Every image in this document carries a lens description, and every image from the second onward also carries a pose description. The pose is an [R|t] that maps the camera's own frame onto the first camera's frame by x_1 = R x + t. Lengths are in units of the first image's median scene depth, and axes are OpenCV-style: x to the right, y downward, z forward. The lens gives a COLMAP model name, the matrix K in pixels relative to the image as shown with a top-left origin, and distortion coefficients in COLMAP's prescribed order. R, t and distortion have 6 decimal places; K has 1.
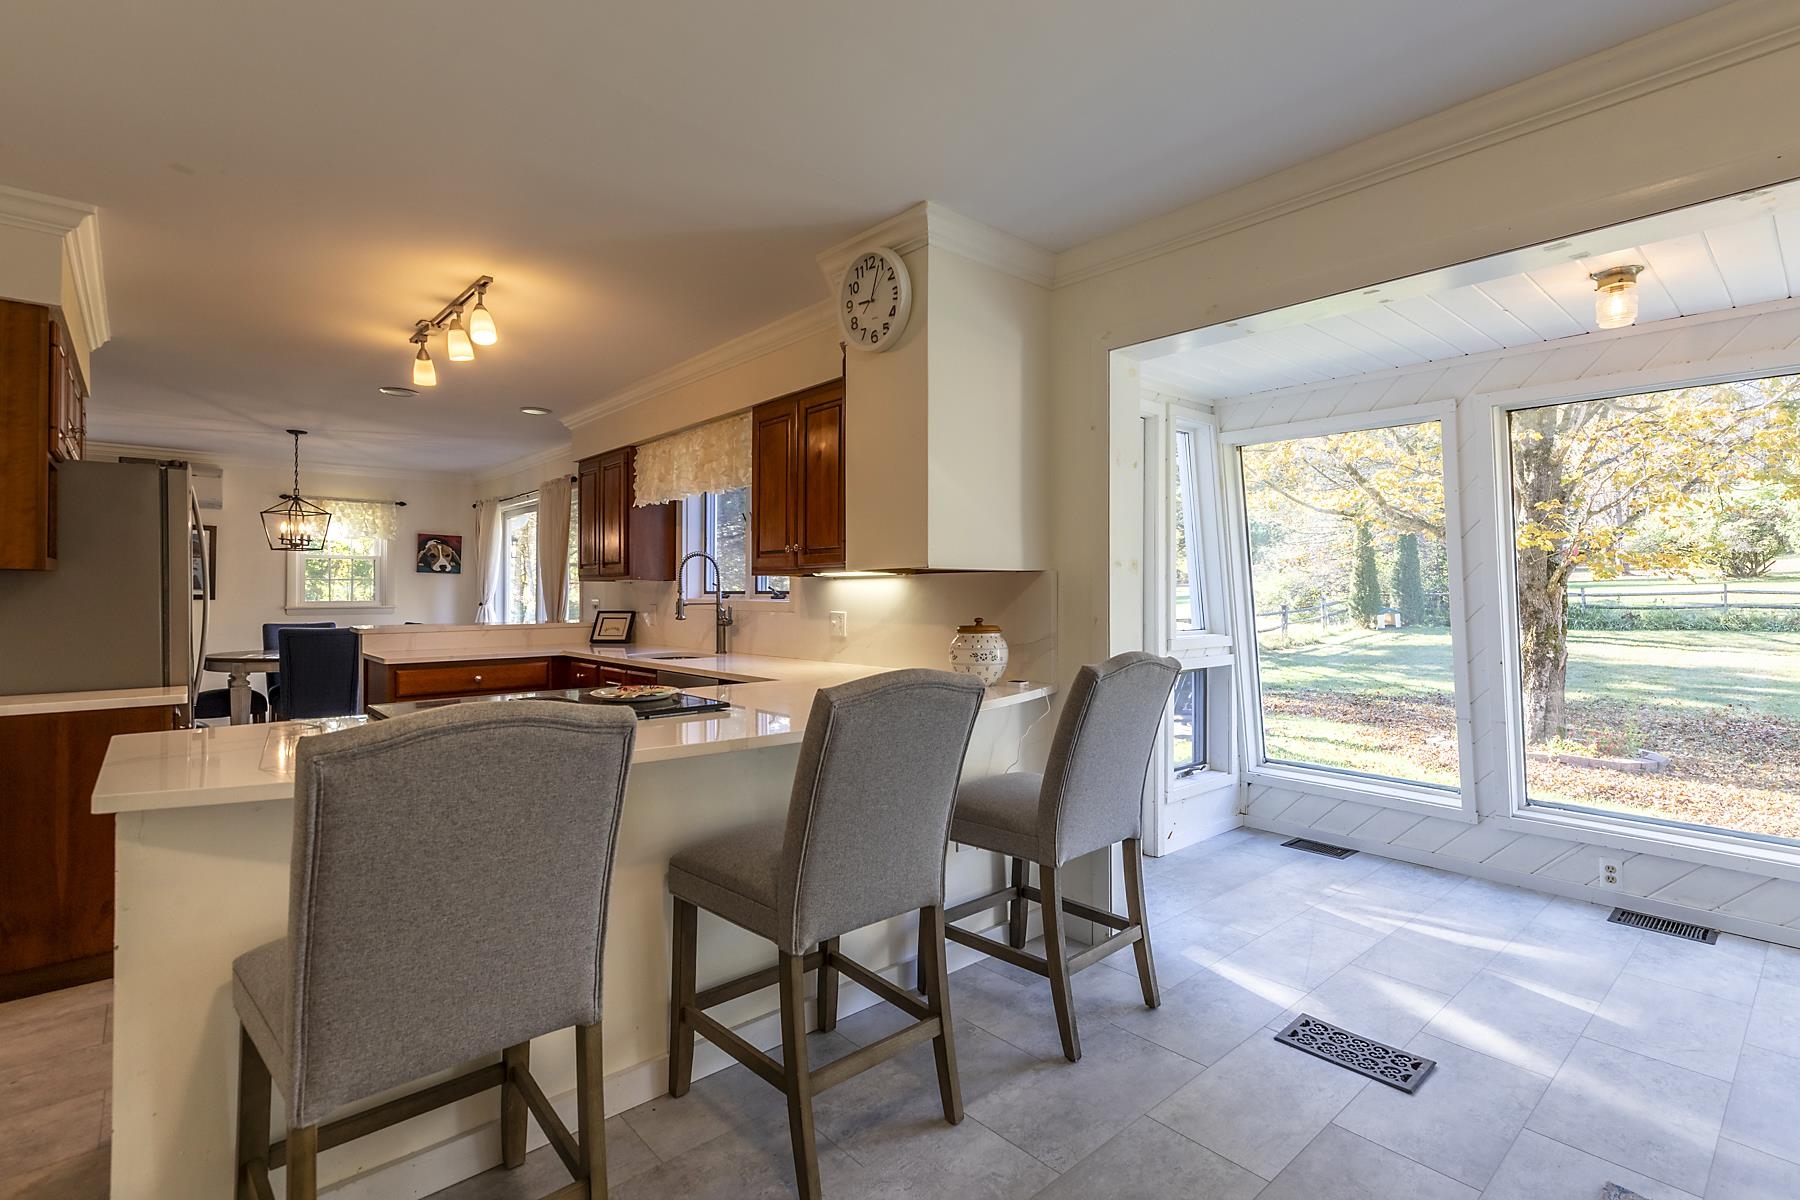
lens RADIAL K [[824.0, 0, 919.1], [0, 824.0, 587.6], [0, 0, 1]] dist [0.009298, -0.000827]
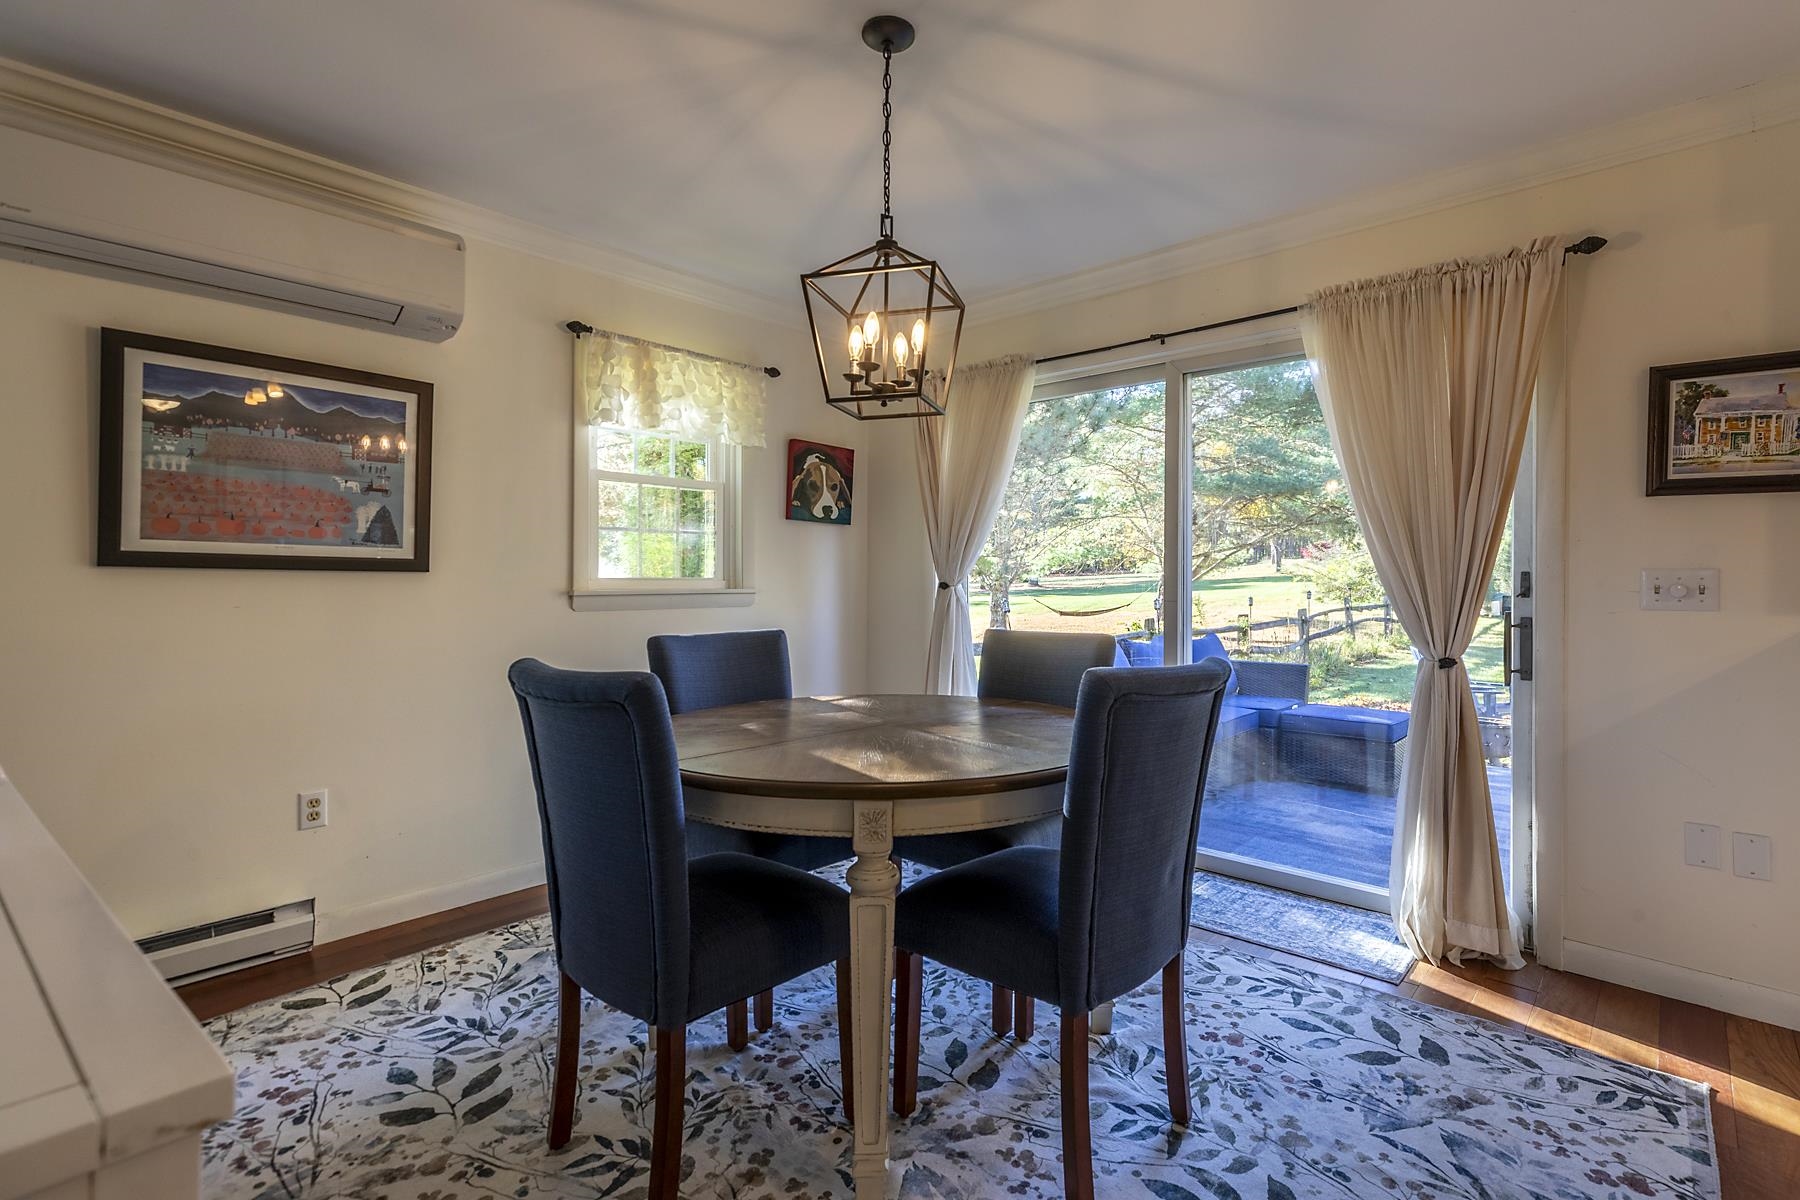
lens RADIAL K [[824.0, 0, 966.9], [0, 824.0, 580.3], [0, 0, 1]] dist [0.009298, -0.000827]
pose [[0.991398, 0.001283, 0.130874, -0.739003], [-0.002678, 0.999941, 0.010482, 0.015567], [-0.130853, -0.010742, 0.991344, 0.661747]]
